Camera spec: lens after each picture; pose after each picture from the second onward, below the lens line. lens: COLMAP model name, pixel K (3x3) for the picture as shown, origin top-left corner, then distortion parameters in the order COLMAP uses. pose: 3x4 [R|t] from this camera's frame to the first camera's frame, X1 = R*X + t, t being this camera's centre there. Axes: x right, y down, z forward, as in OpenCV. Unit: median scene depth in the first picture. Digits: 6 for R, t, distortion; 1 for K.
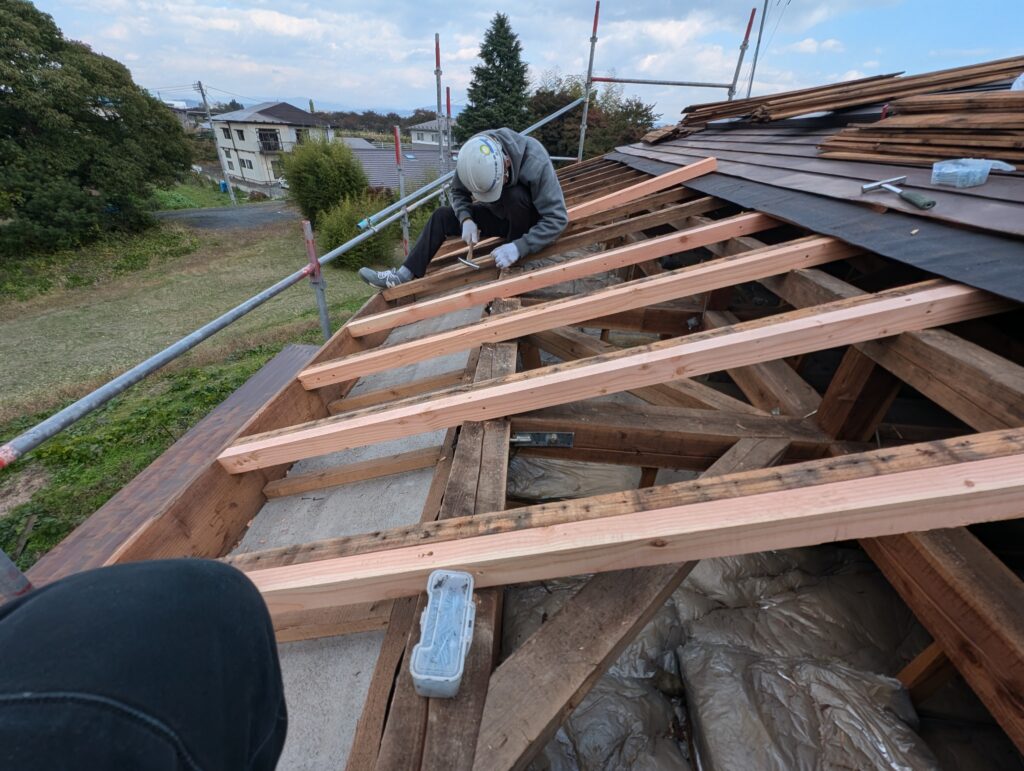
lens RADIAL K [[414.9, 0, 513.0], [0, 414.9, 385.1], [0, 0, 1]] dist [0.000015, -0.001394]
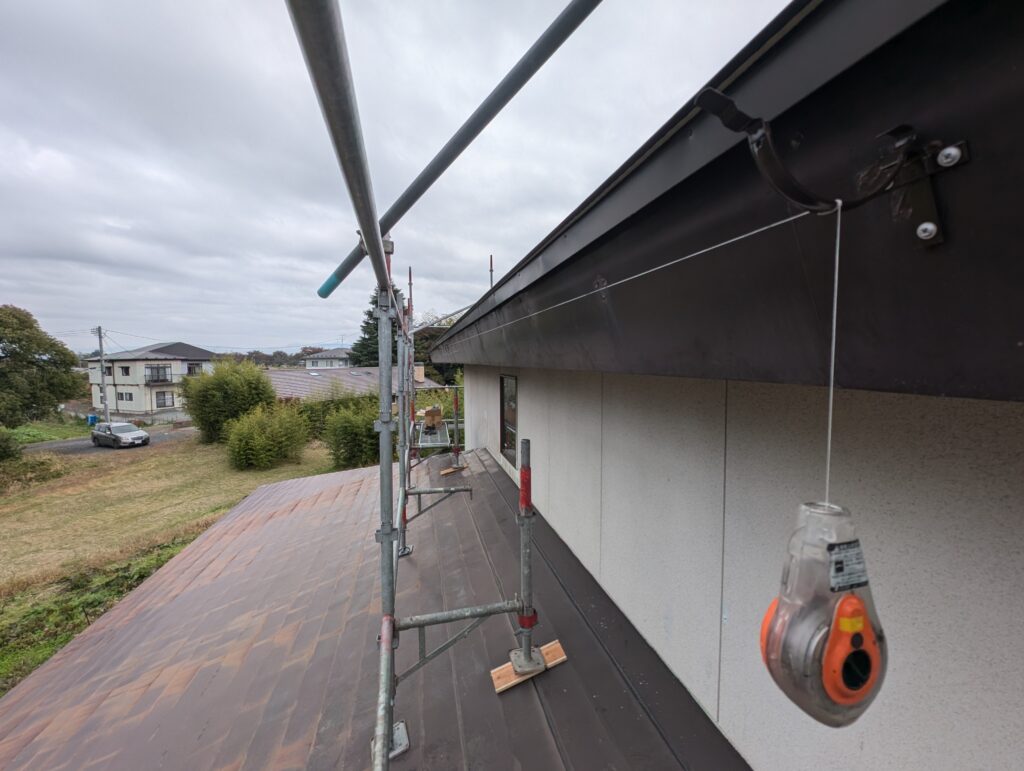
lens RADIAL K [[414.9, 0, 513.7], [0, 414.9, 387.3], [0, 0, 1]] dist [0.000015, -0.001394]
pose [[0.959601, -0.079213, 0.269984, -0.046564], [0.193960, 0.881359, -0.430798, 0.088589], [-0.203828, 0.465760, 0.861117, -0.076990]]
